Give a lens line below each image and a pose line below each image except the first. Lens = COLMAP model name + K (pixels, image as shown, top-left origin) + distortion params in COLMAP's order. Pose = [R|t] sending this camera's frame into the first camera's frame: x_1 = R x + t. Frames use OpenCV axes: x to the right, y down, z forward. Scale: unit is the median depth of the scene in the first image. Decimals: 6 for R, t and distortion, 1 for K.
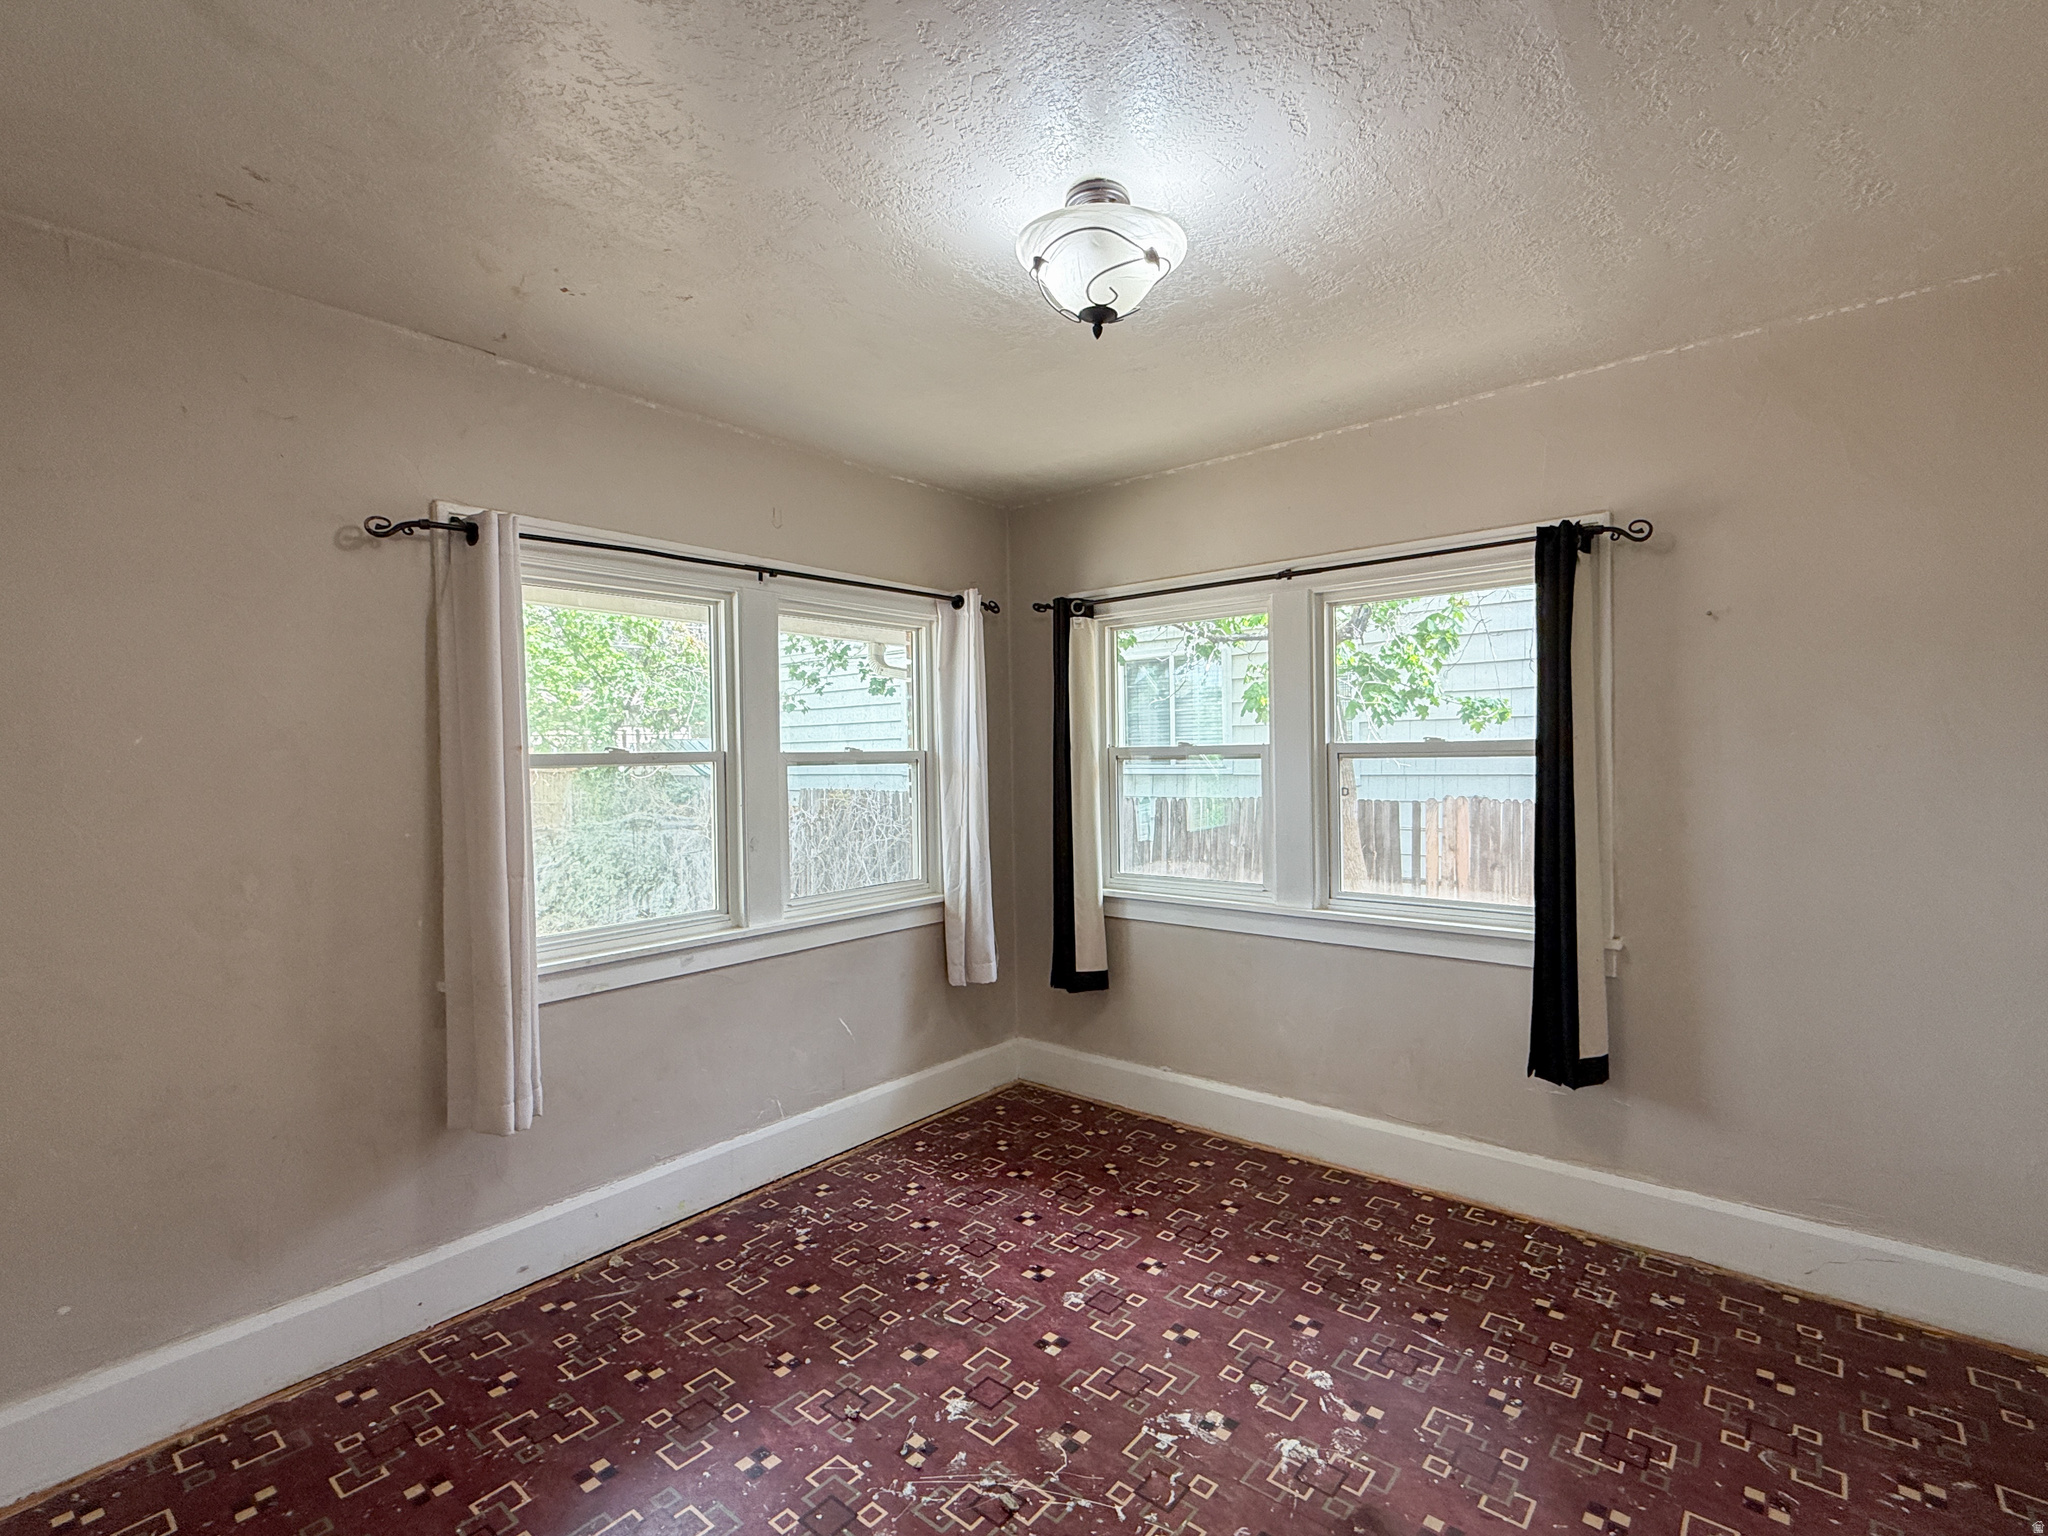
lens RADIAL K [[947.4, 0, 1026.6], [0, 947.4, 754.8], [0, 0, 1]] dist [-0.001015, 0.000519]
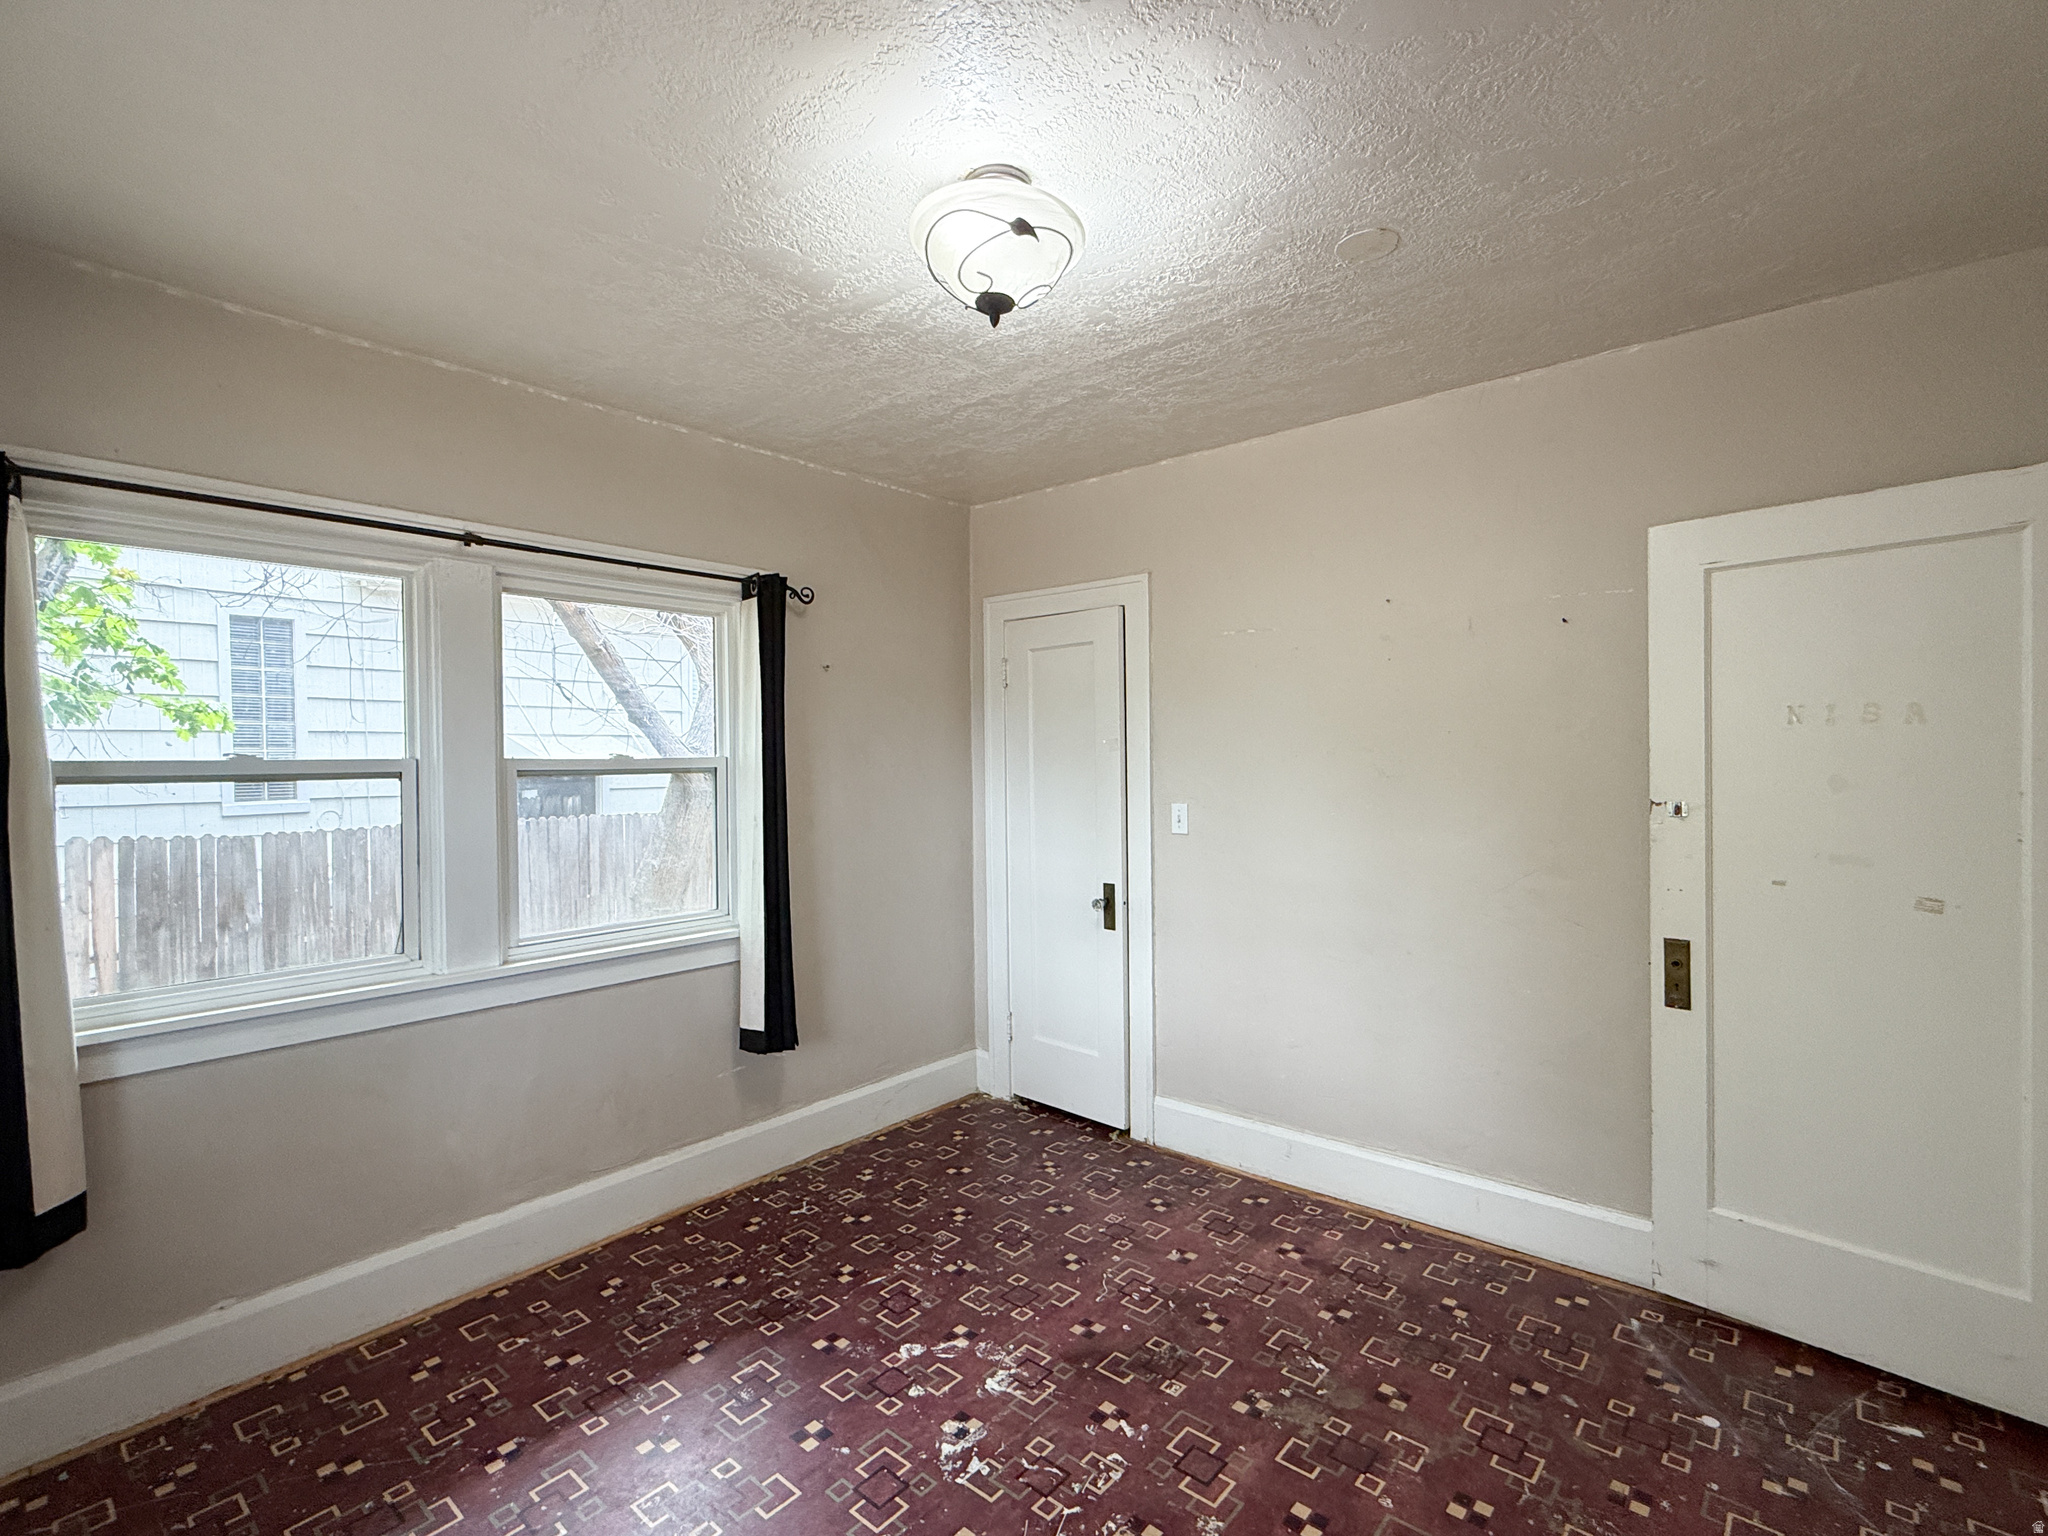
lens RADIAL K [[947.4, 0, 1032.4], [0, 947.4, 772.4], [0, 0, 1]] dist [-0.001015, 0.000519]
pose [[0.013364, 0.001292, 0.999910, -0.631326], [0.011488, 0.999933, -0.001445, 0.010656], [-0.999845, 0.011506, 0.013348, 0.706433]]
